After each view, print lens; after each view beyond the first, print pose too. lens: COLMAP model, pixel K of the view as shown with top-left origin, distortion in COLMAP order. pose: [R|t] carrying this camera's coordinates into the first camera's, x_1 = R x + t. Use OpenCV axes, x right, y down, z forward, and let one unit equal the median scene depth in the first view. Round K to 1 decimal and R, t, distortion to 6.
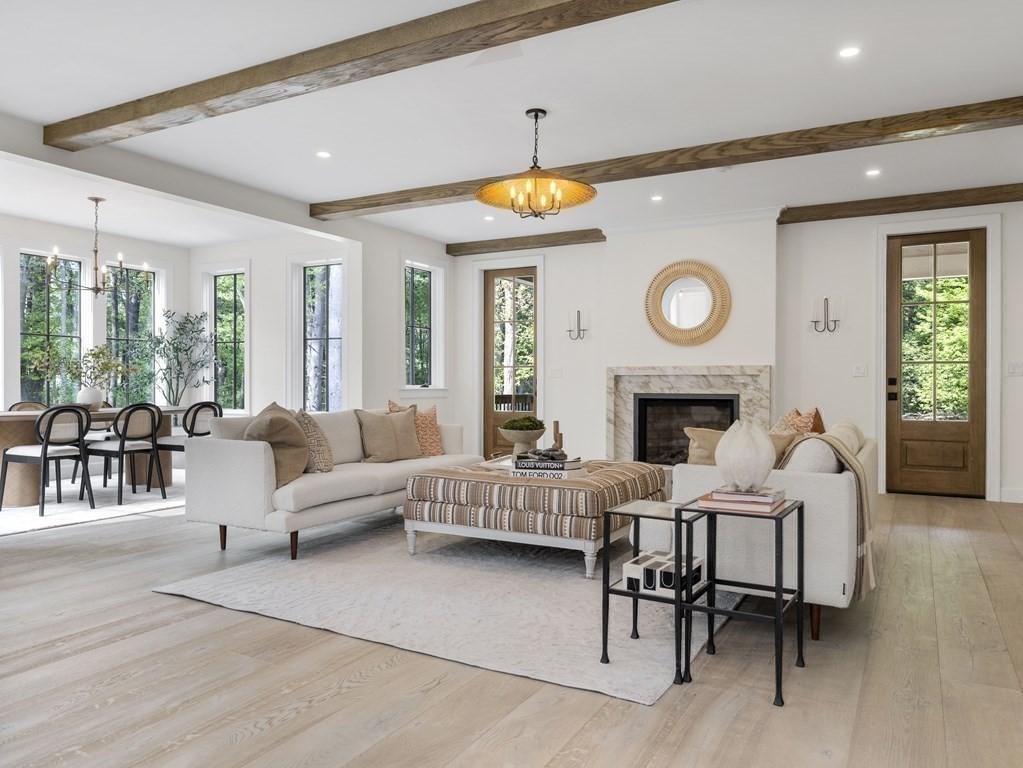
lens RADIAL K [[742.5, 0, 511.5], [0, 742.5, 382.4], [0, 0, 1]] dist [-0.002228, 0.003215]
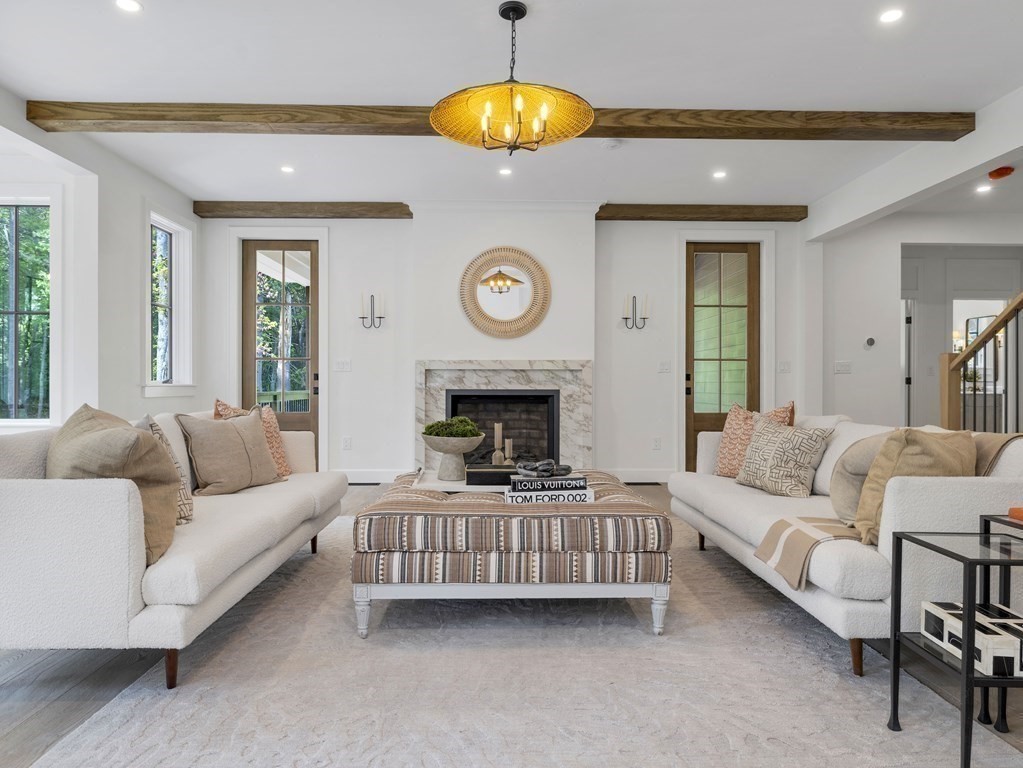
lens RADIAL K [[682.0, 0, 511.5], [0, 682.0, 383.4], [0, 0, 1]] dist [-0.001177, -0.001614]
pose [[0.864684, 0.000246, 0.502317, -0.284546], [-0.000993, 0.999999, 0.001221, 0.009570], [-0.502316, -0.001555, 0.864683, 0.375998]]
